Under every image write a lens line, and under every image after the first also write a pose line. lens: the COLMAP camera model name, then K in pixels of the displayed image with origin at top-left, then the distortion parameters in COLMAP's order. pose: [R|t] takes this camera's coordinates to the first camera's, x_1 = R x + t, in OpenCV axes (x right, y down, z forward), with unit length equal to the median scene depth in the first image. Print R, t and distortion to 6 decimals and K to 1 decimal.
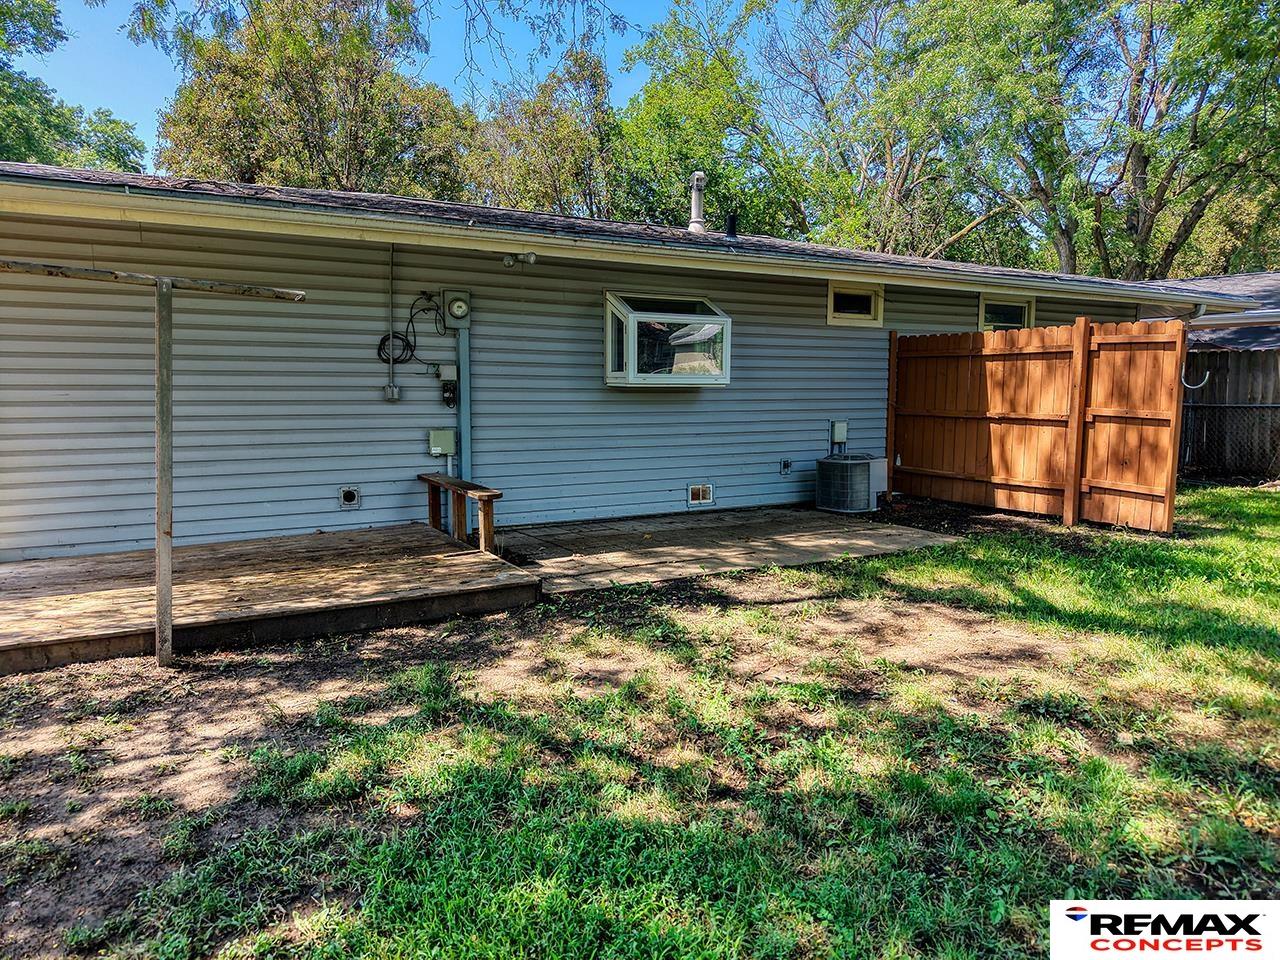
lens RADIAL K [[858.1, 0, 617.8], [0, 858.1, 477.9], [0, 0, 1]] dist [0.036012, -0.046437]
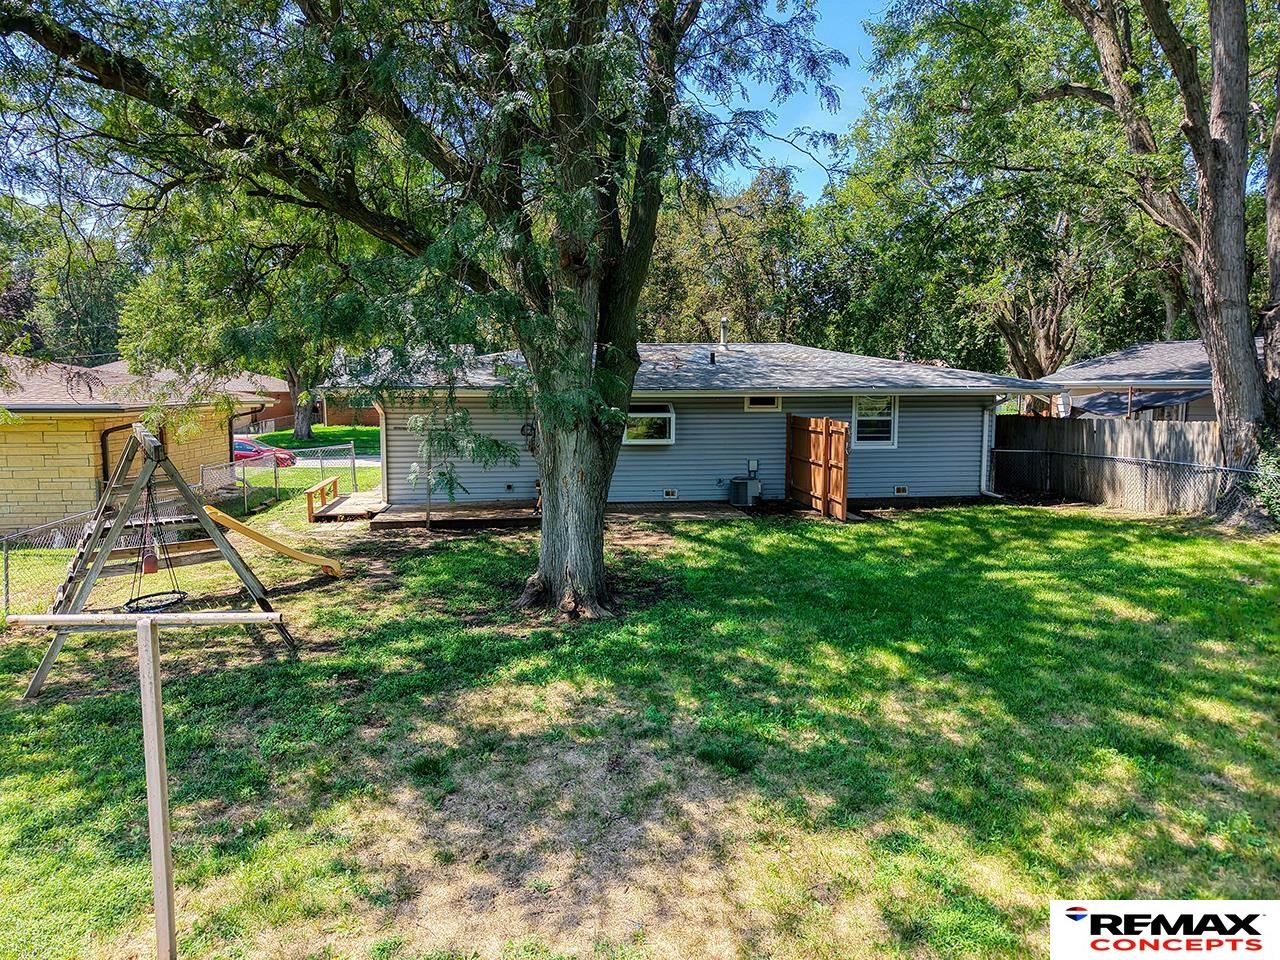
lens RADIAL K [[858.1, 0, 617.8], [0, 858.1, 477.9], [0, 0, 1]] dist [0.036012, -0.046437]
pose [[0.922531, 0.039367, -0.383910, 0.836784], [-0.037115, 0.999223, 0.013275, -0.045299], [0.384135, 0.002002, 0.923275, -1.074336]]
